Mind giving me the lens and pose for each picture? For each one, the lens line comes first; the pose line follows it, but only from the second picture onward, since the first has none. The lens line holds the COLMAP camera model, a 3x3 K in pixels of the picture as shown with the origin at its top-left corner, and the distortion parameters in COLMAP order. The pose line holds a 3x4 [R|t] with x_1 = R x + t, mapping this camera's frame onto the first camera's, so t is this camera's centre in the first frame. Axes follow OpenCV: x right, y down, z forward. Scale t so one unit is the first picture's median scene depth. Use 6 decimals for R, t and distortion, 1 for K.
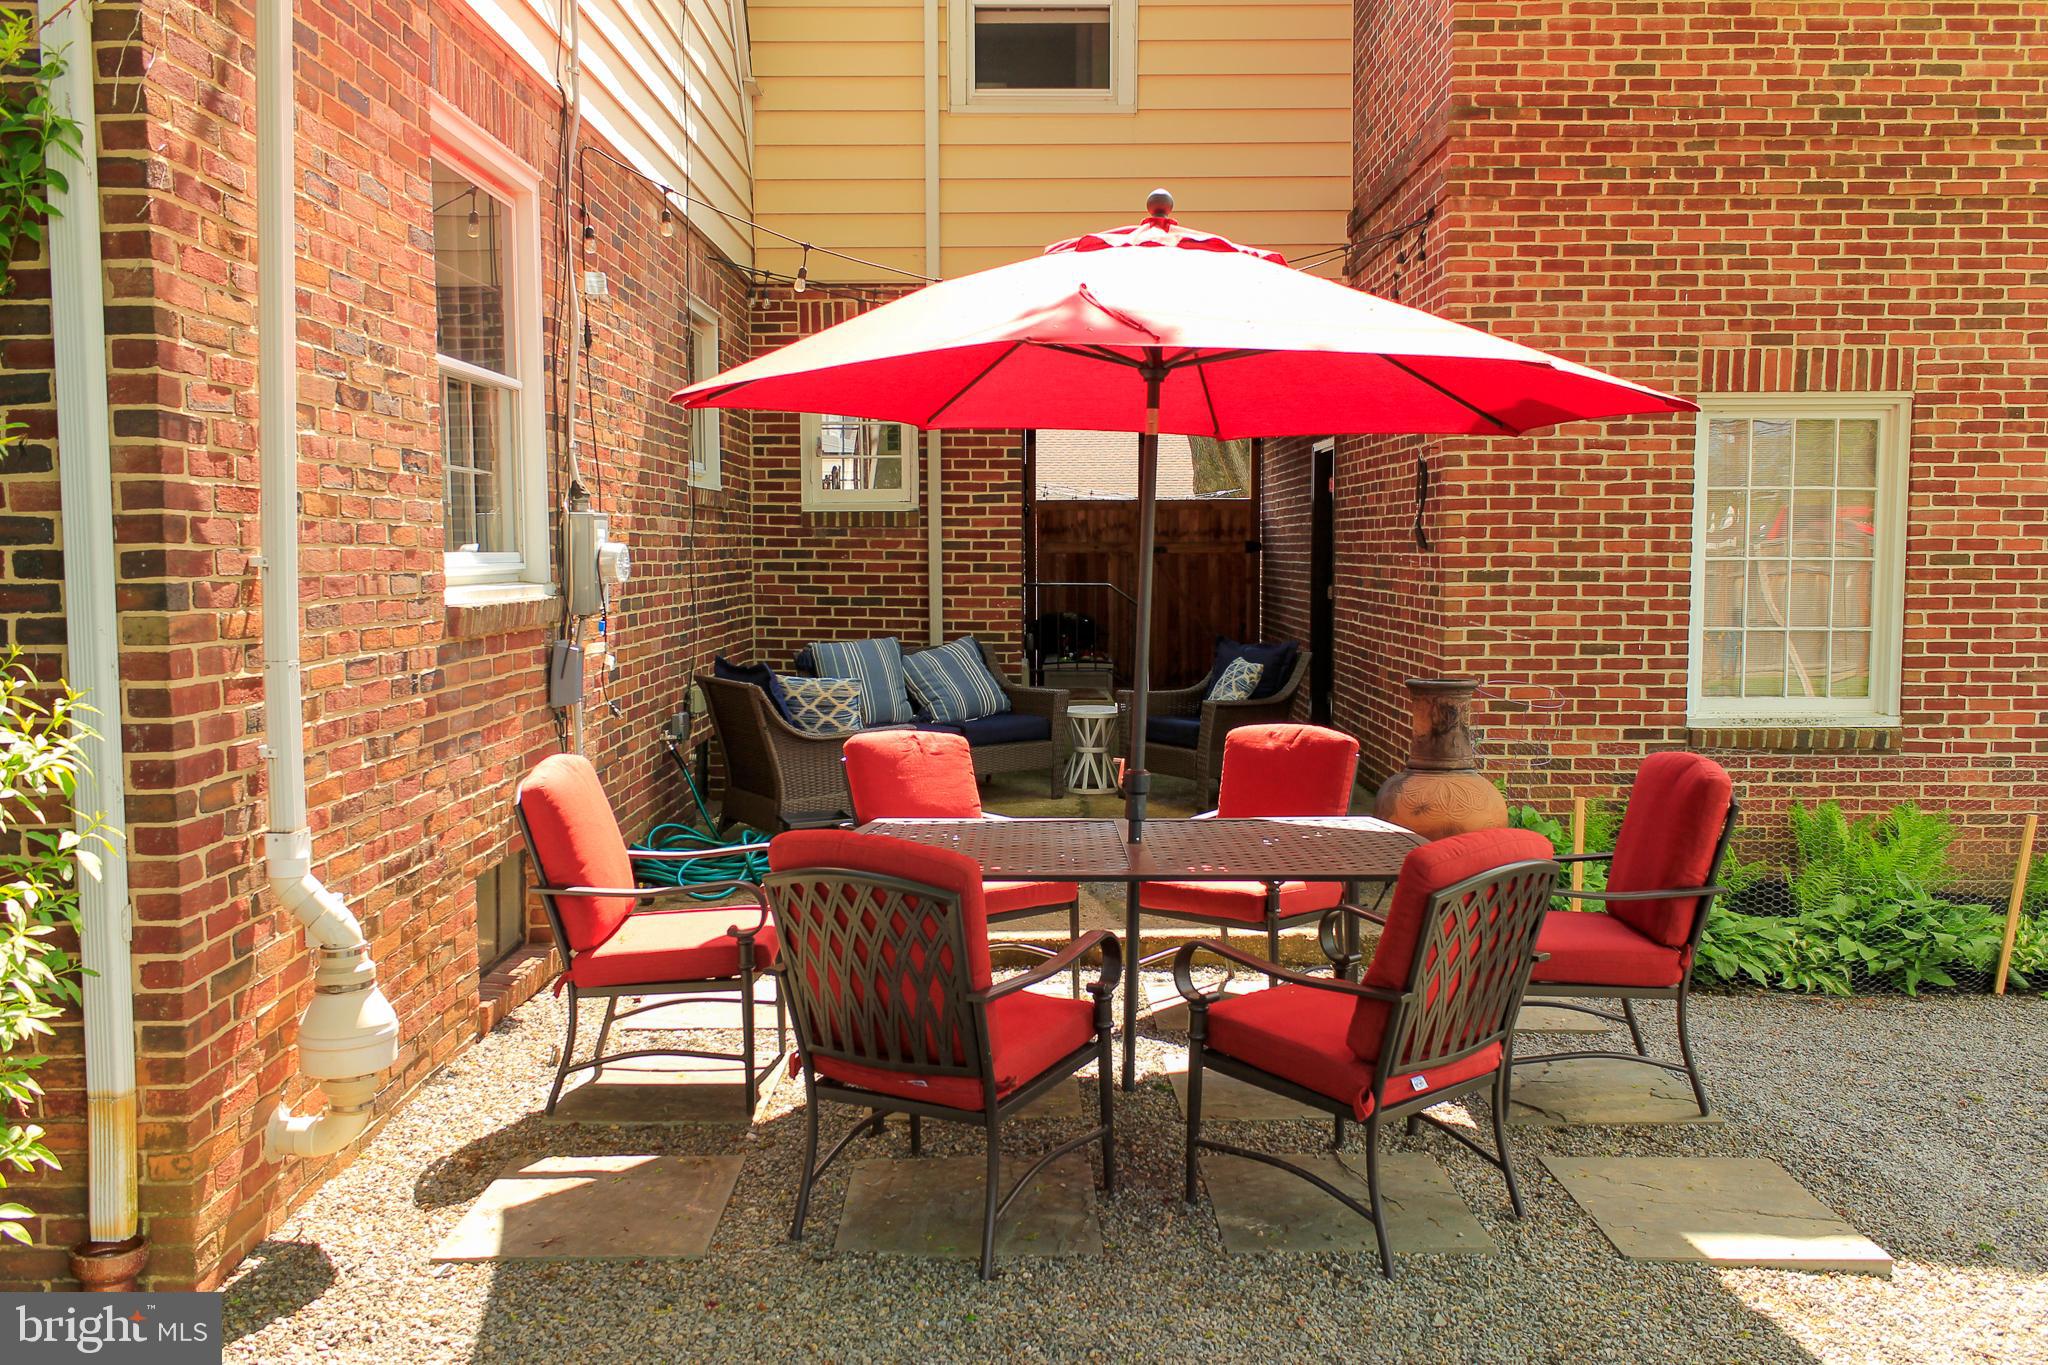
lens RADIAL K [[1727.1, 0, 1030.8], [0, 1727.1, 681.5], [0, 0, 1]] dist [0.007457, -0.003430]
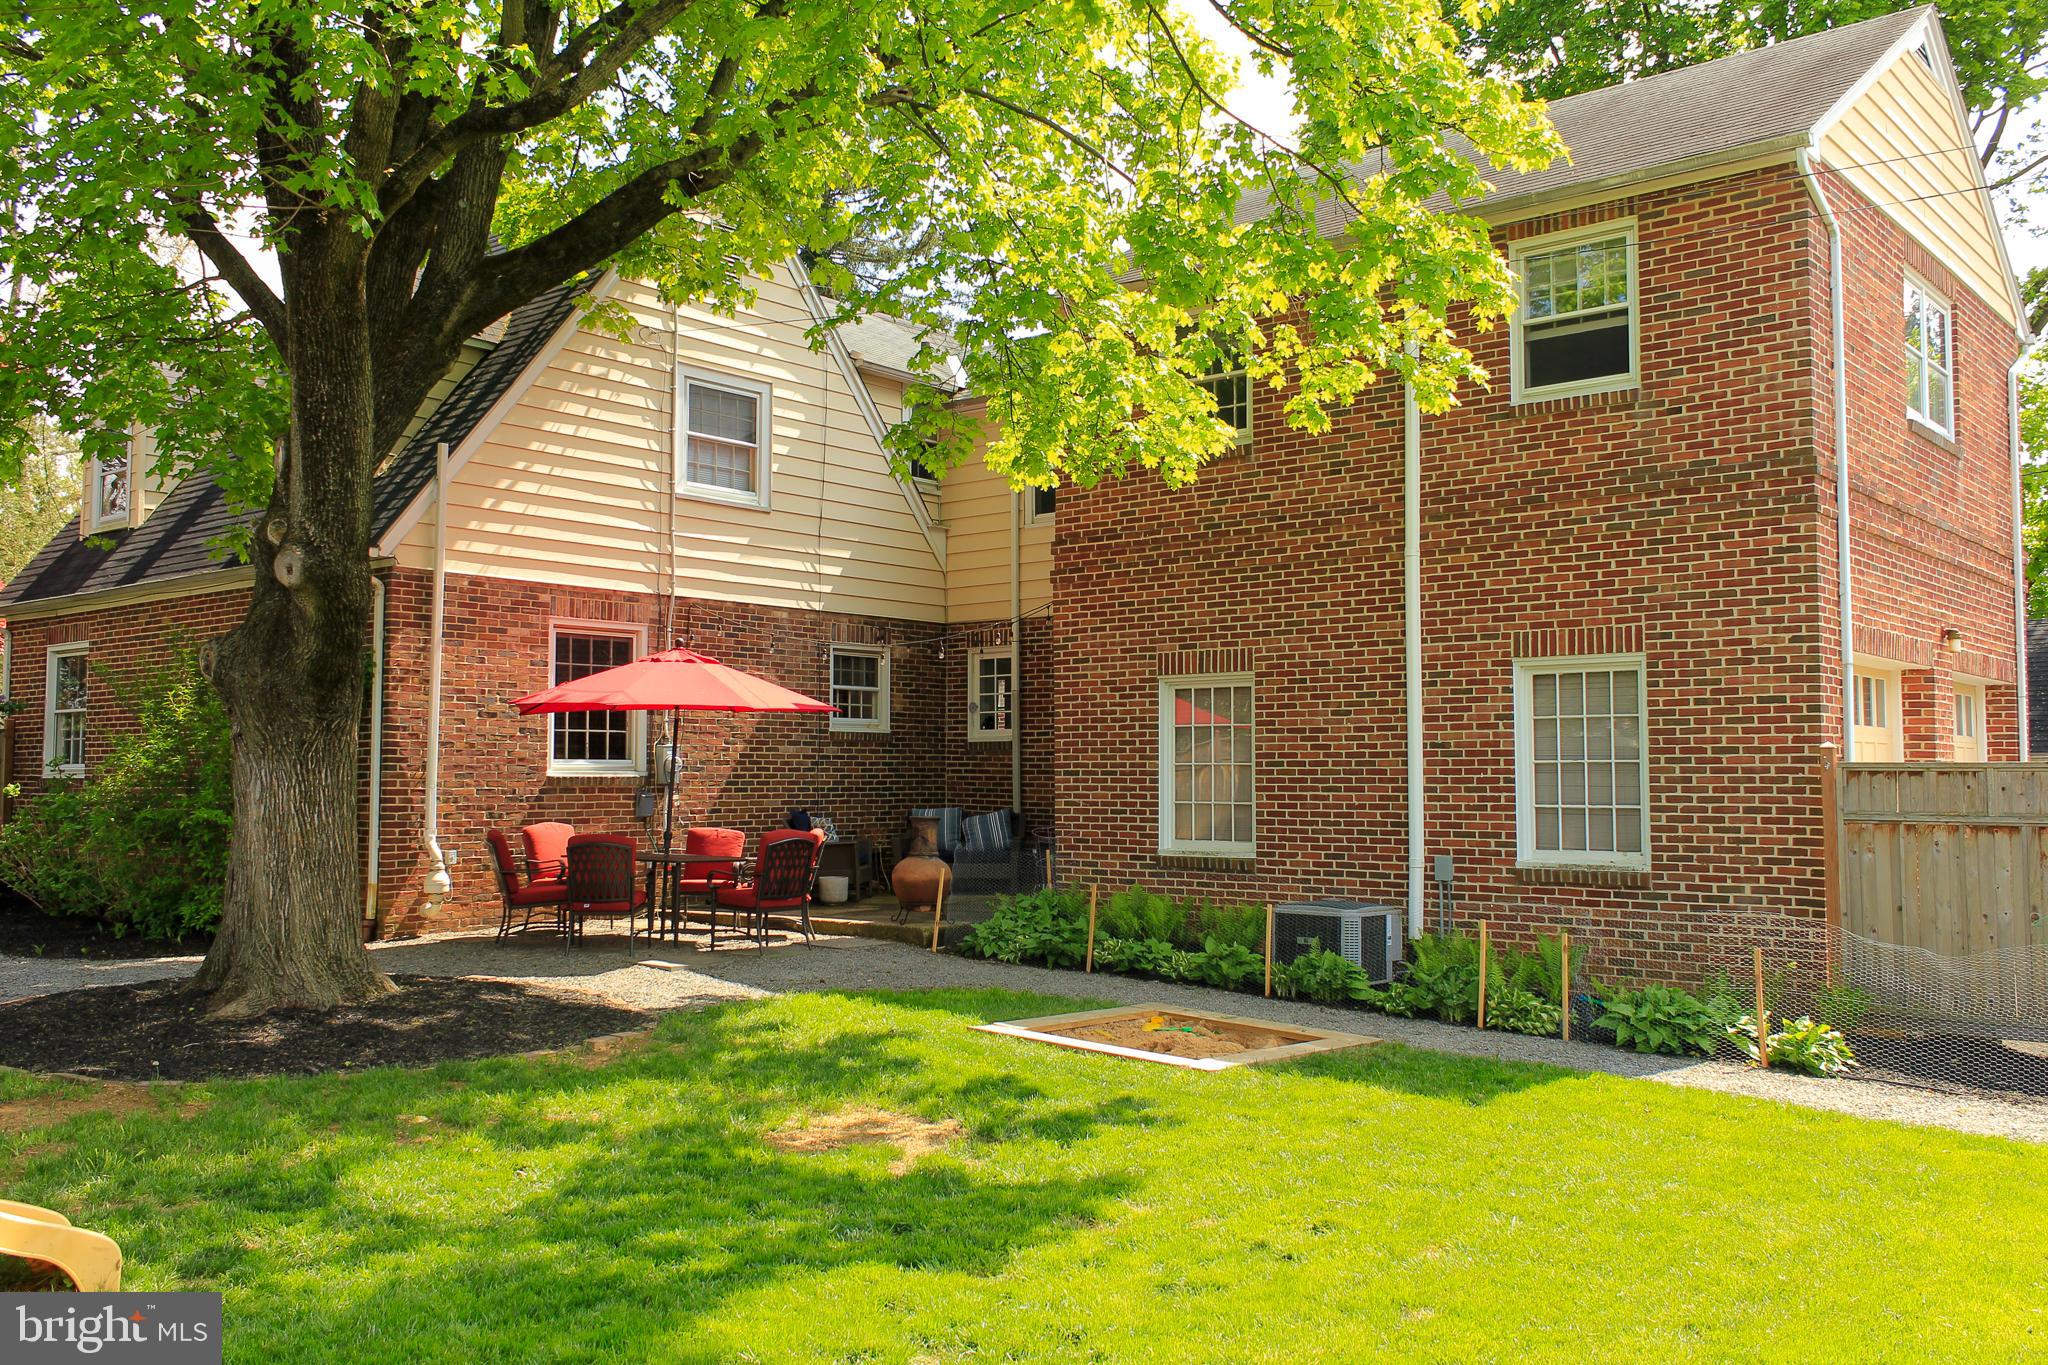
lens RADIAL K [[1727.1, 0, 1010.6], [0, 1727.1, 680.4], [0, 0, 1]] dist [0.007457, -0.003430]
pose [[0.757197, -0.033952, -0.652304, 1.501213], [-0.051993, 0.992346, -0.112005, 0.057504], [0.651114, 0.118725, 0.749637, -0.518820]]
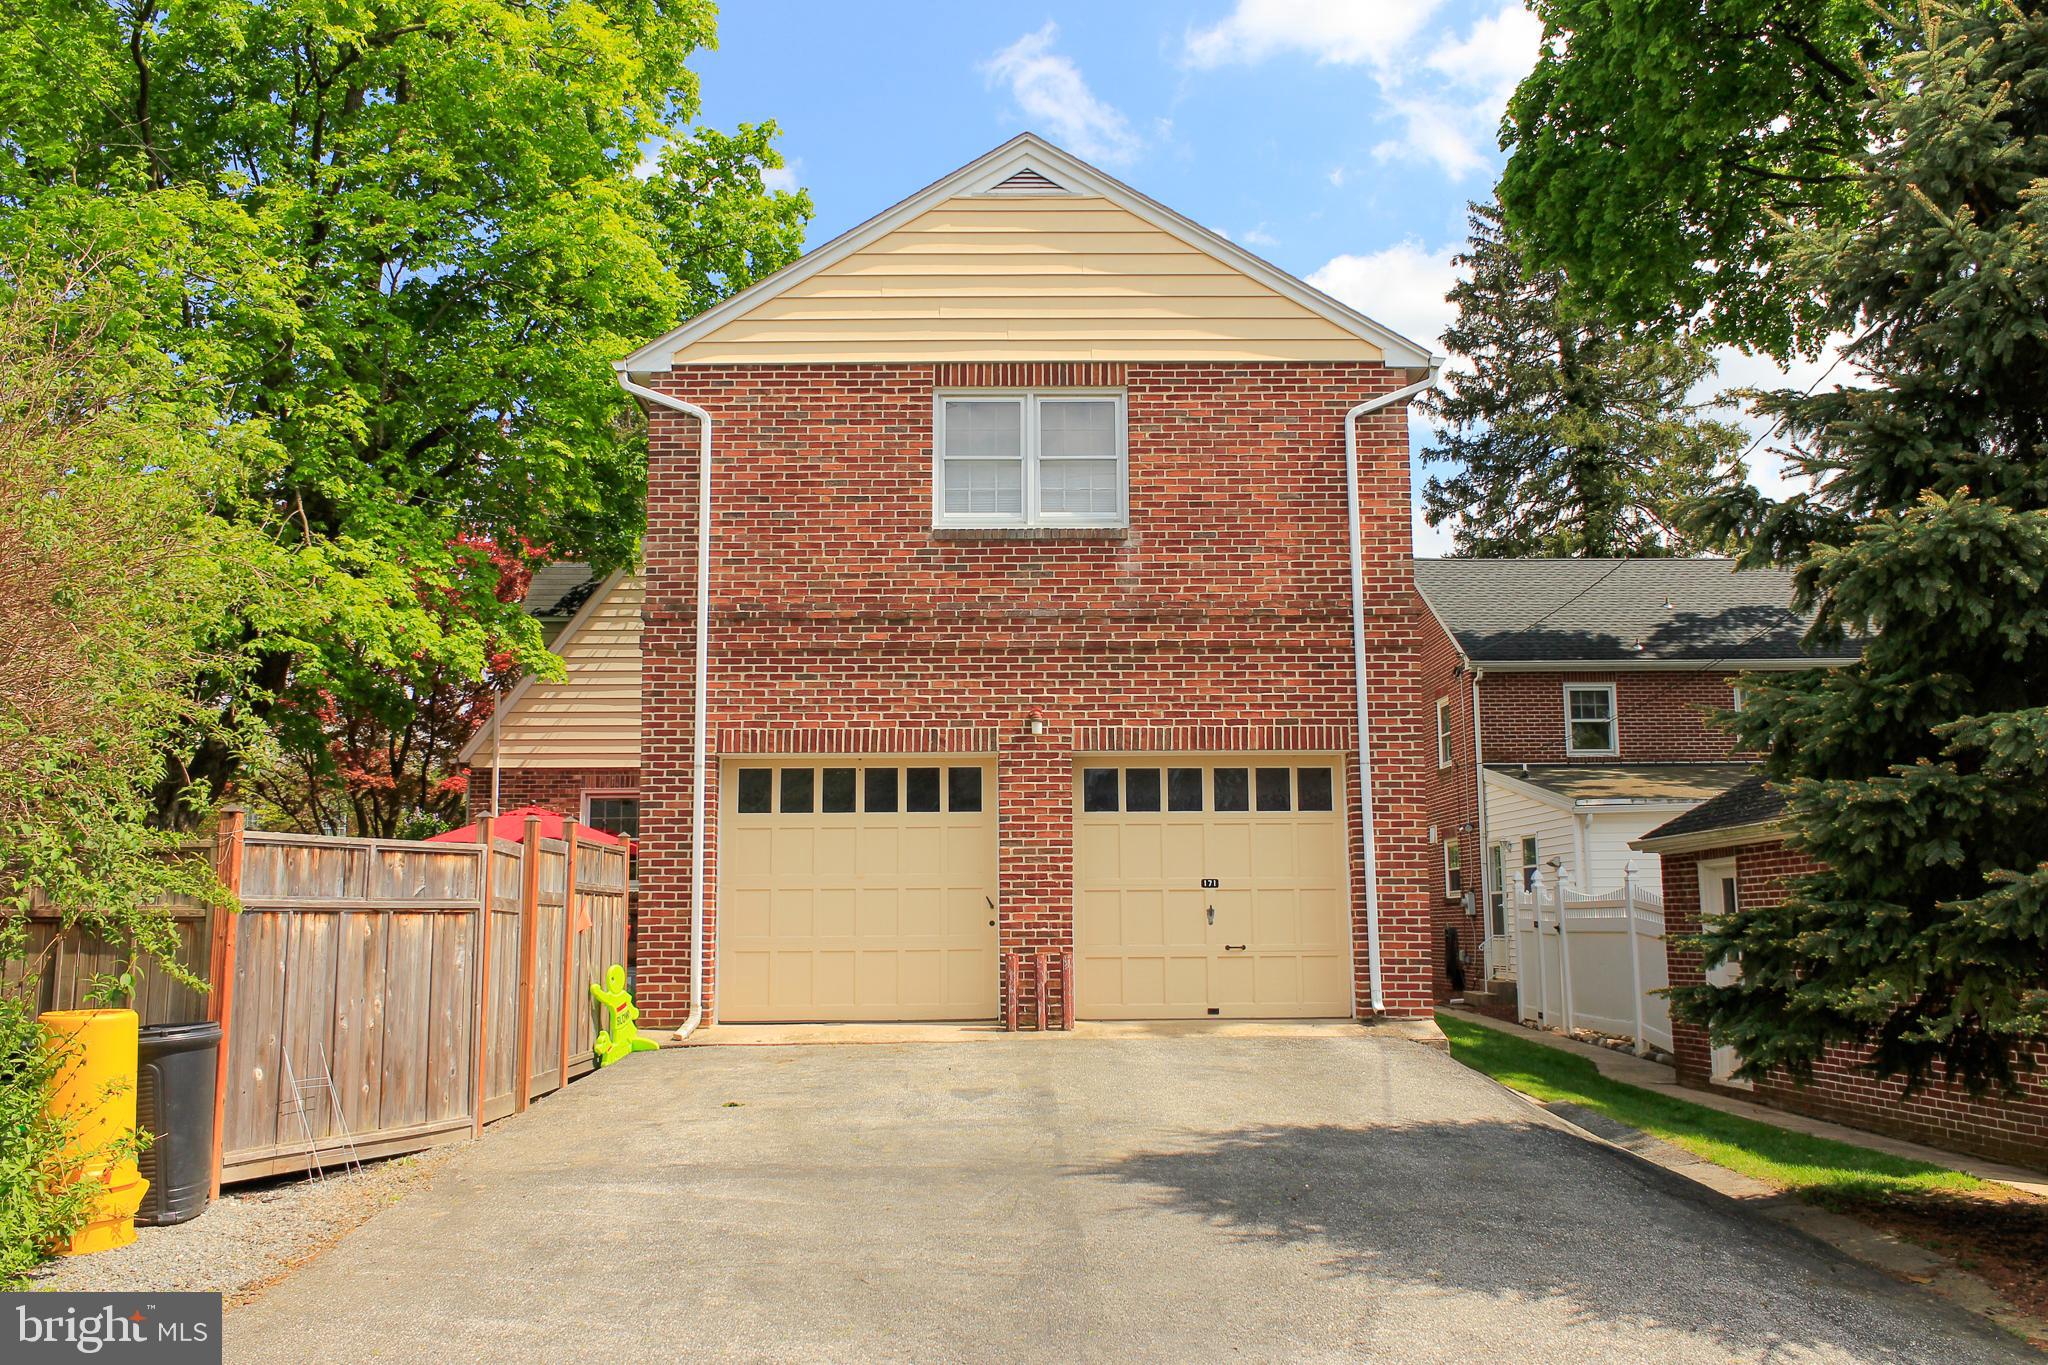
lens RADIAL K [[1727.1, 0, 1024.2], [0, 1727.1, 680.0], [0, 0, 1]] dist [0.007457, -0.003430]
pose [[-0.000197, -0.141202, -0.989981, 2.879002], [-0.066767, 0.987774, -0.140874, -0.022679], [0.997769, 0.066070, -0.009623, 1.438457]]
